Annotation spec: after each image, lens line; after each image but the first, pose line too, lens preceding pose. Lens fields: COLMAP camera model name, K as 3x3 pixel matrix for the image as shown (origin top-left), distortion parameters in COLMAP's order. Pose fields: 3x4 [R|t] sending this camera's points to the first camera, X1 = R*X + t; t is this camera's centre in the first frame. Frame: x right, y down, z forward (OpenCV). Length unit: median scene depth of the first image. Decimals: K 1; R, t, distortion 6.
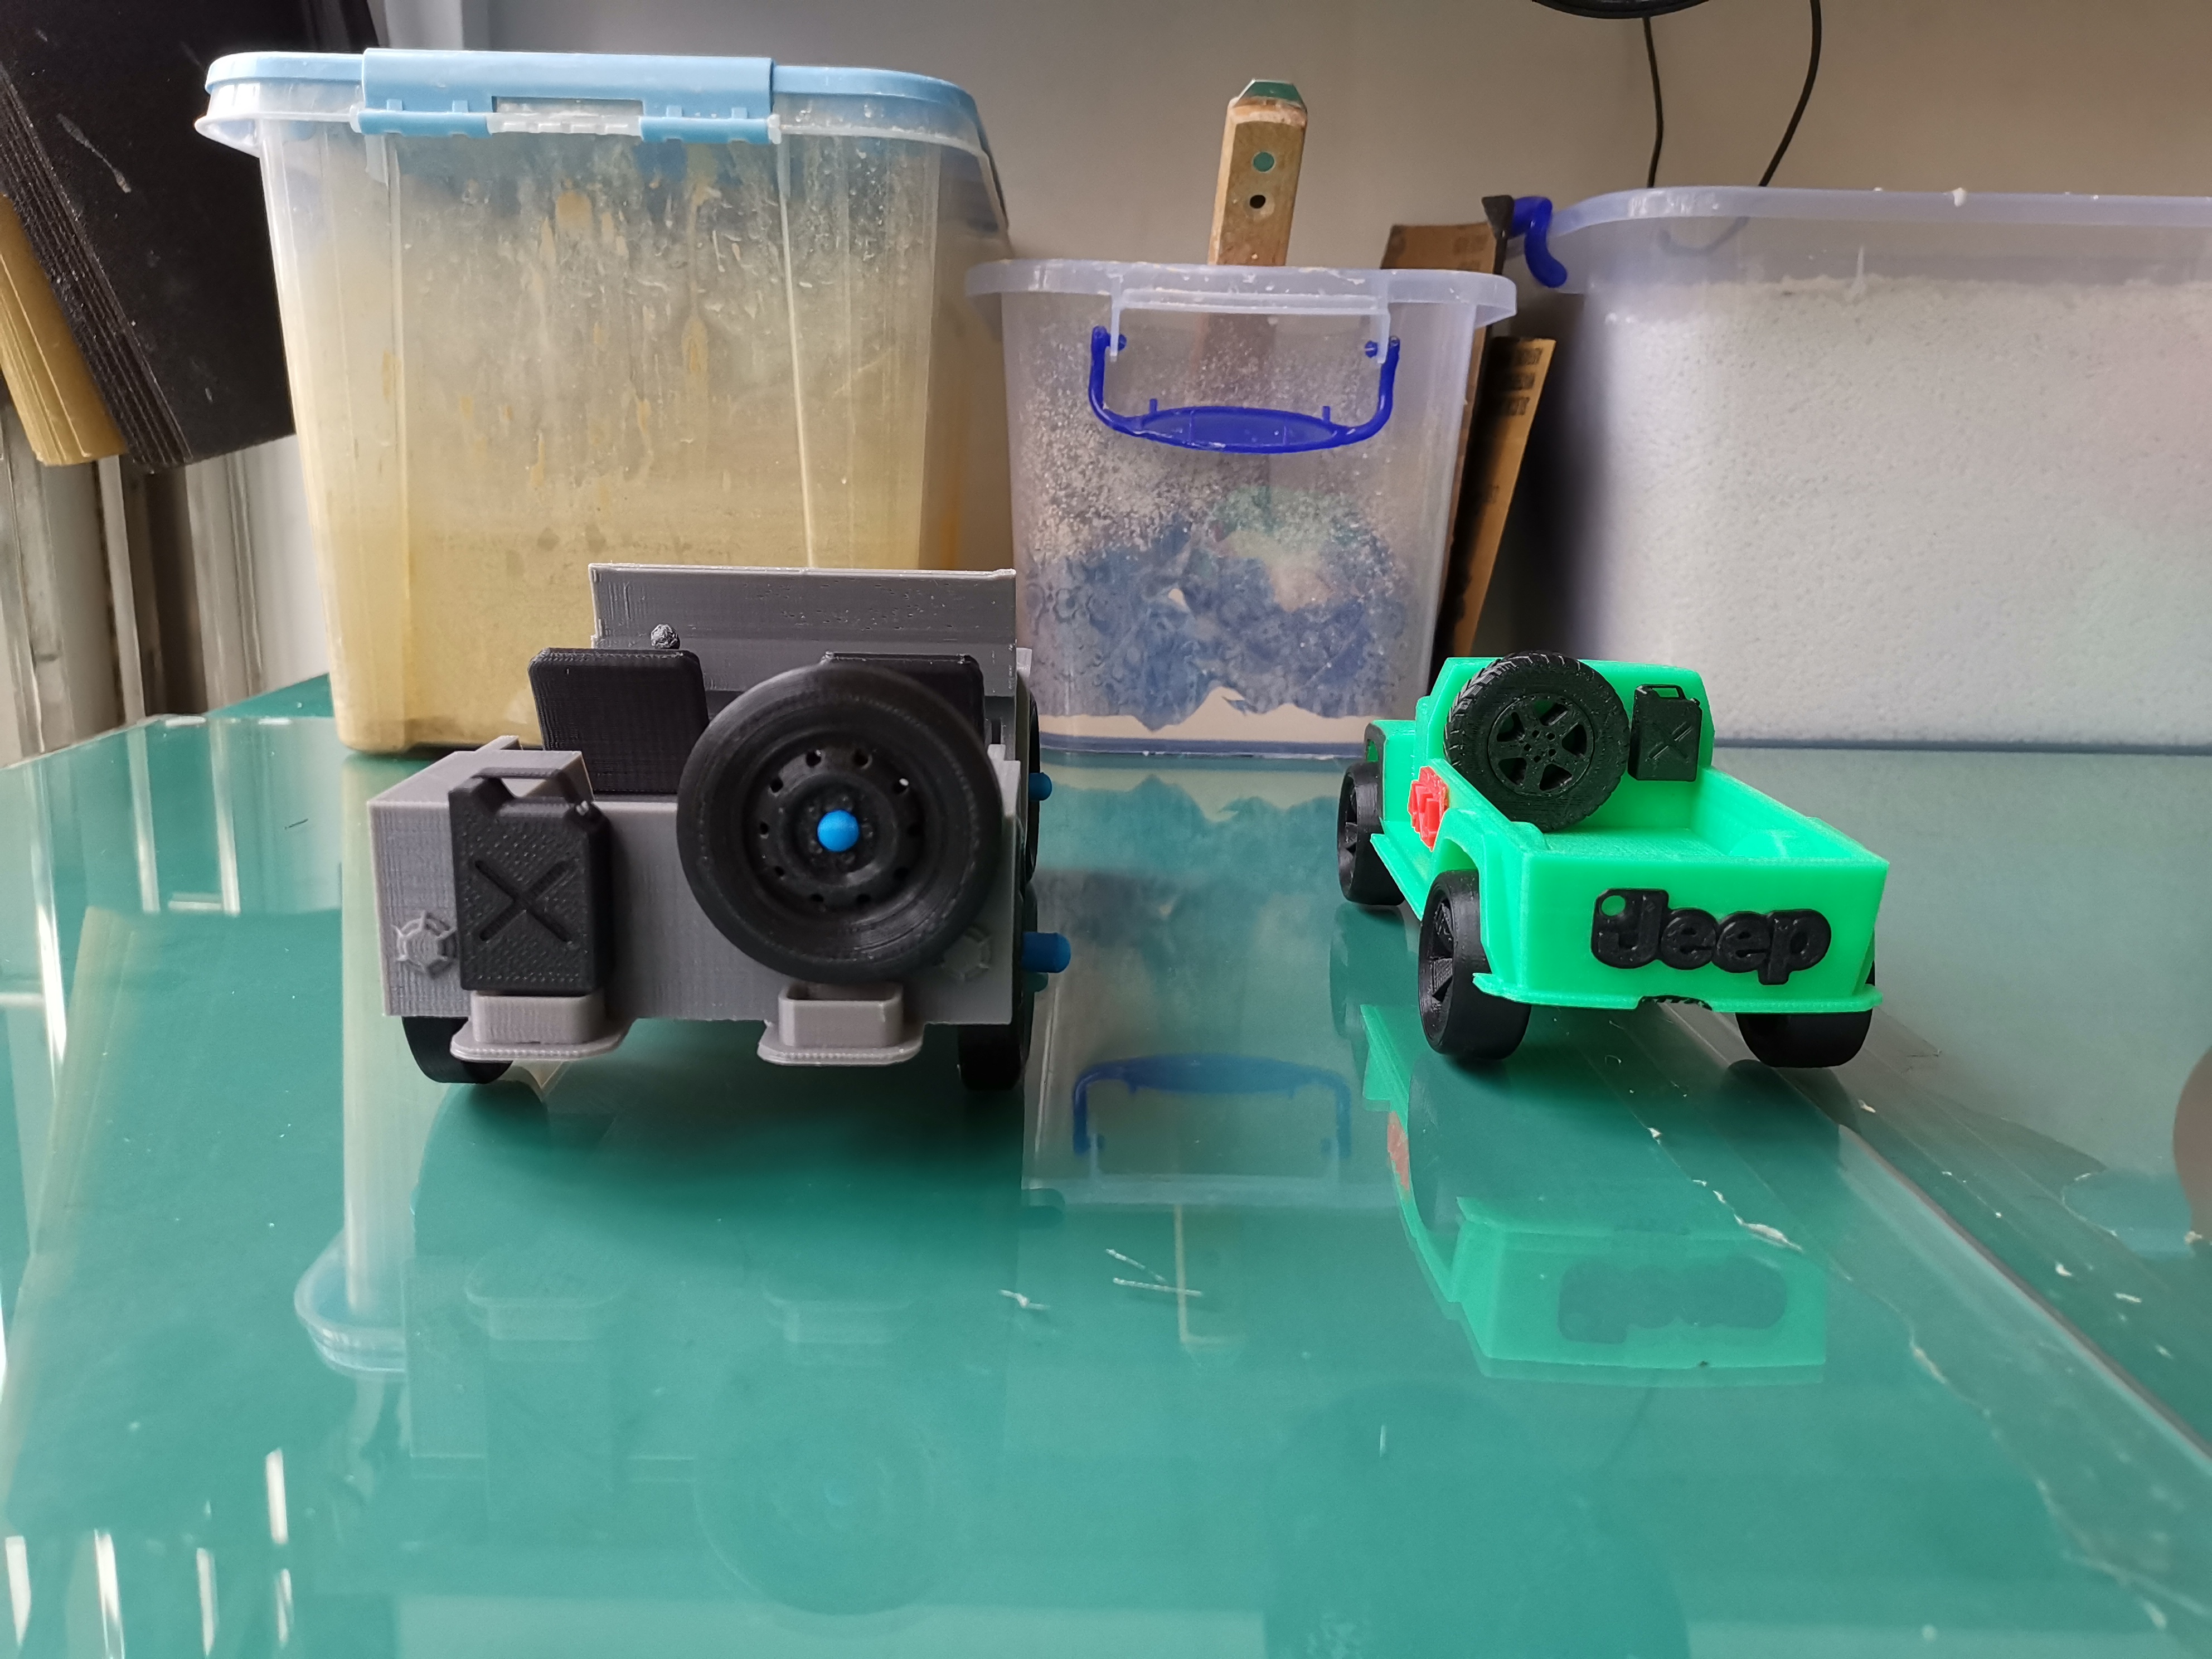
lens RADIAL K [[1766.8, 0, 1105.5], [0, 1766.8, 845.5], [0, 0, 1]] dist [0.017363, -0.008981]
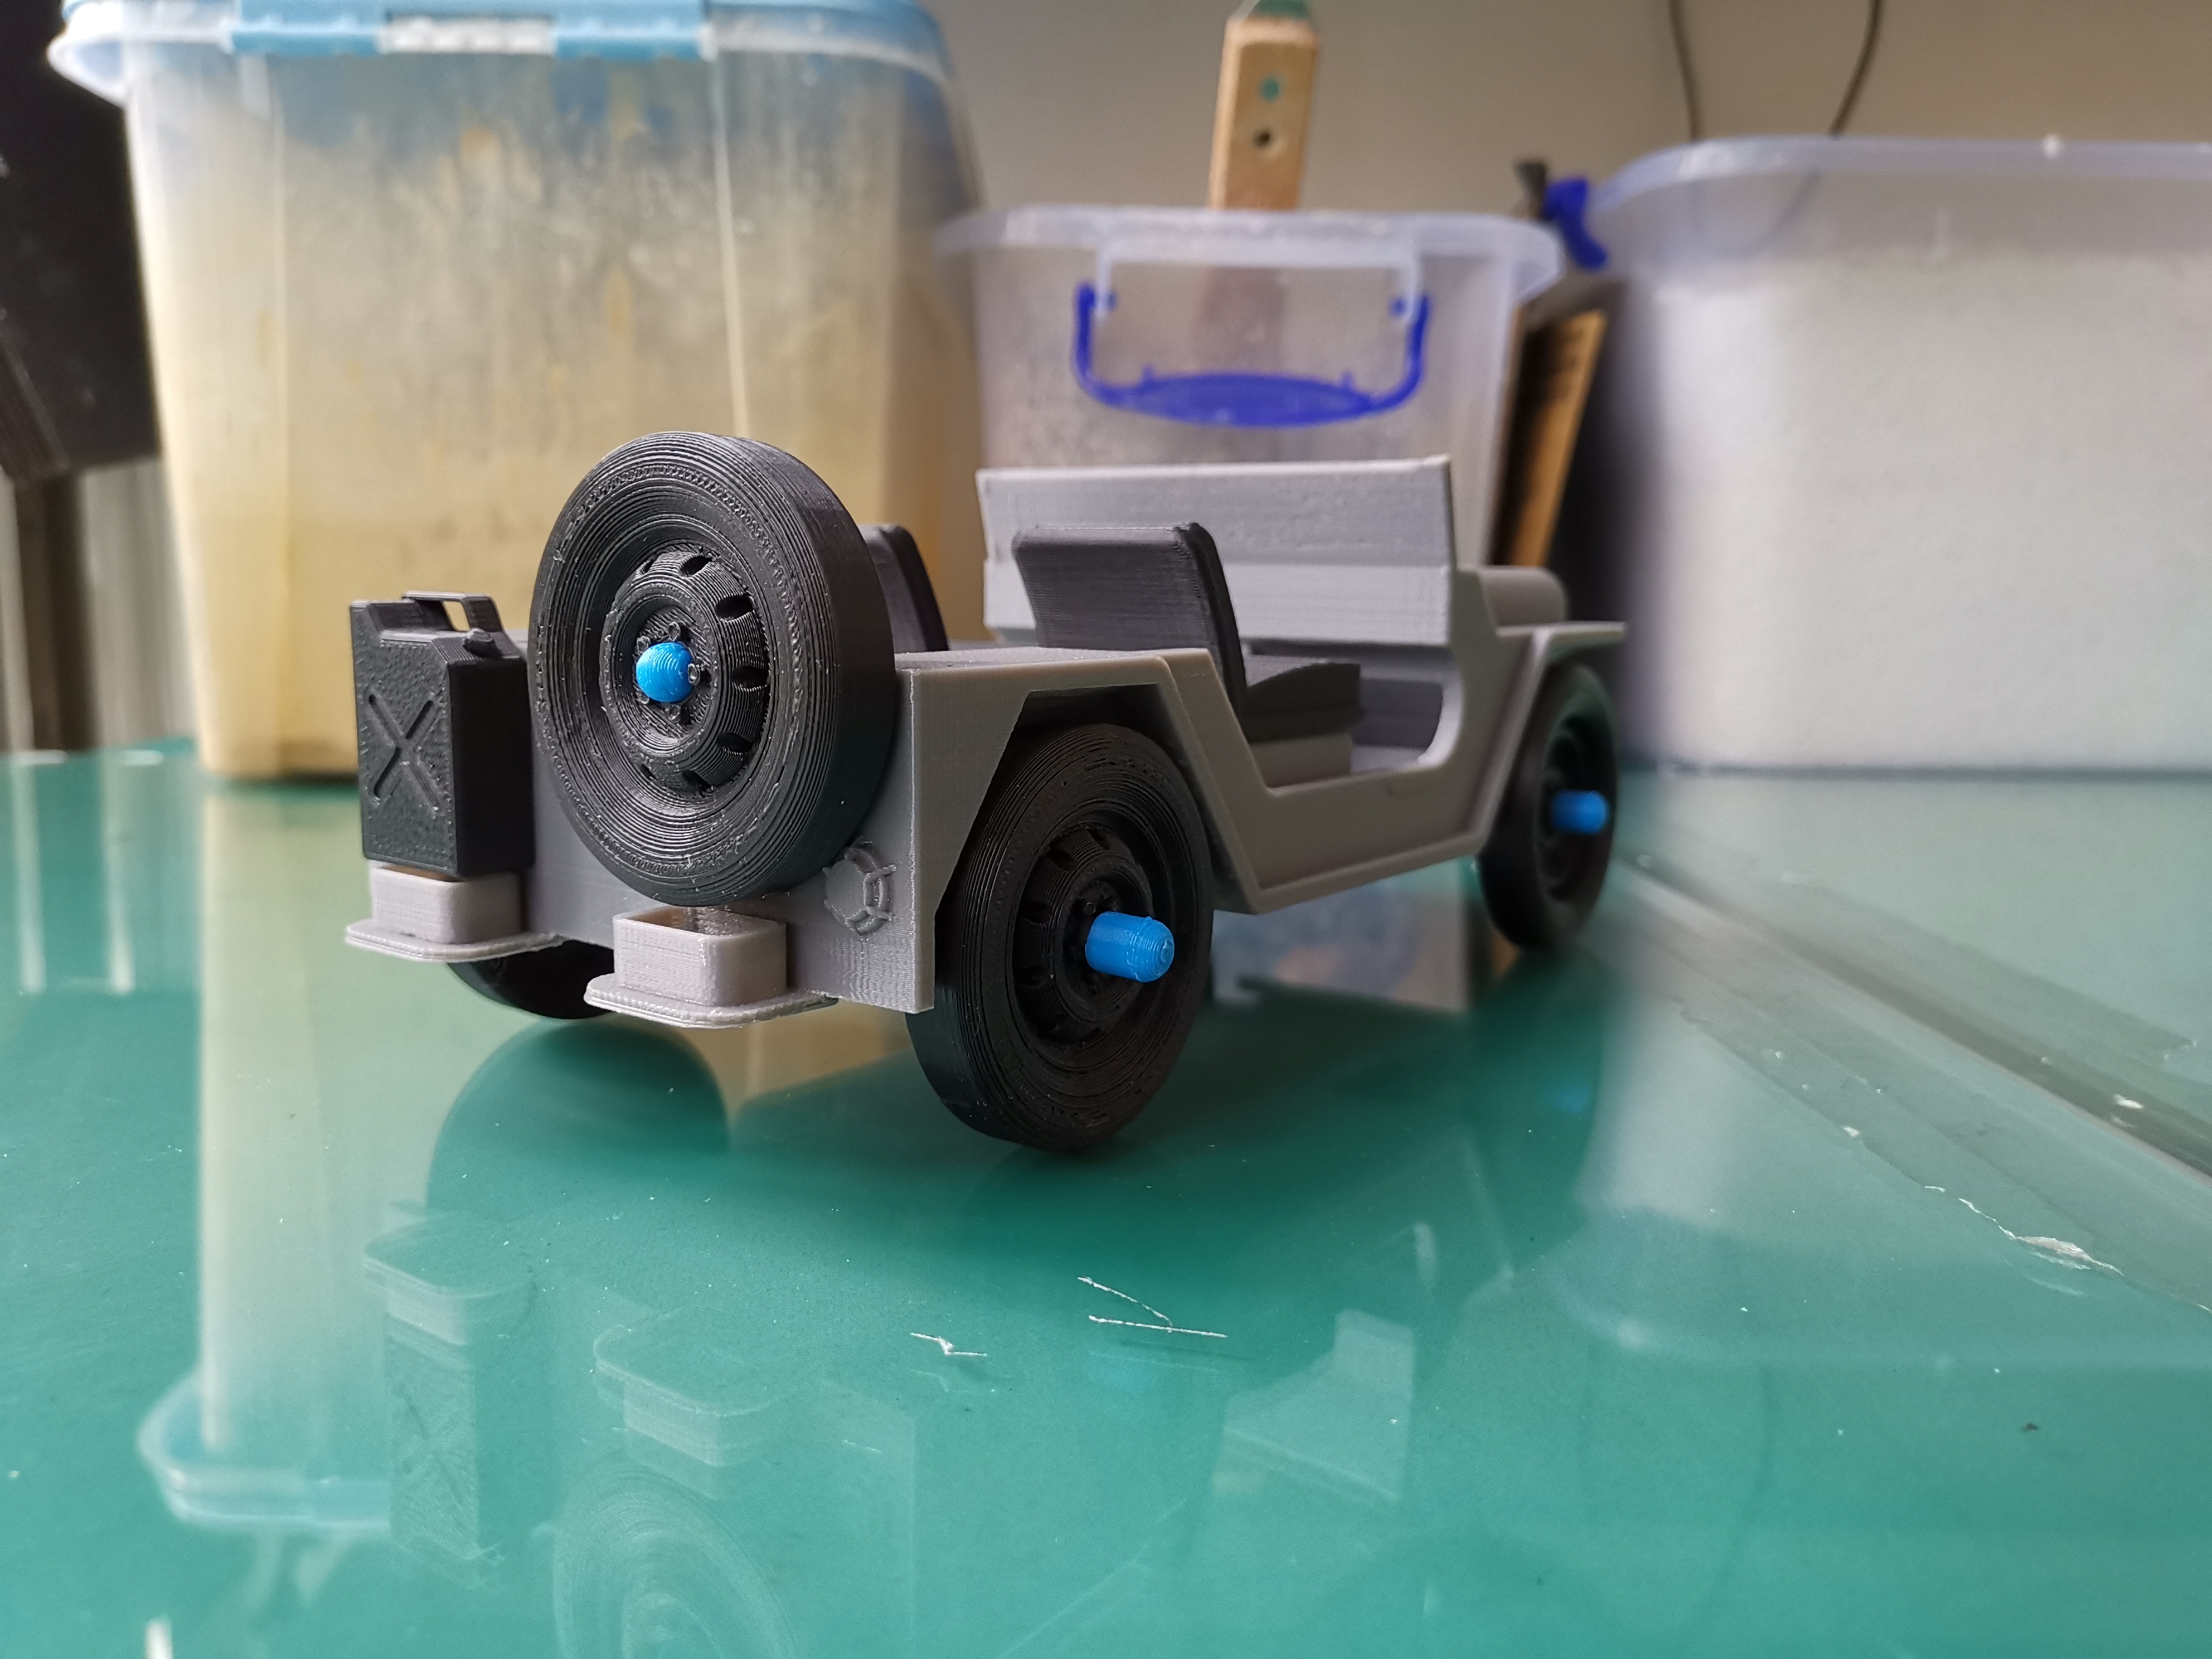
lens RADIAL K [[1766.8, 0, 1105.5], [0, 1766.8, 845.5], [0, 0, 1]] dist [0.017363, -0.008981]
pose [[0.999957, -0.008572, -0.003608, 0.007420], [0.008212, 0.995897, -0.090121, 0.062554], [0.004365, 0.090087, 0.995924, 0.157403]]
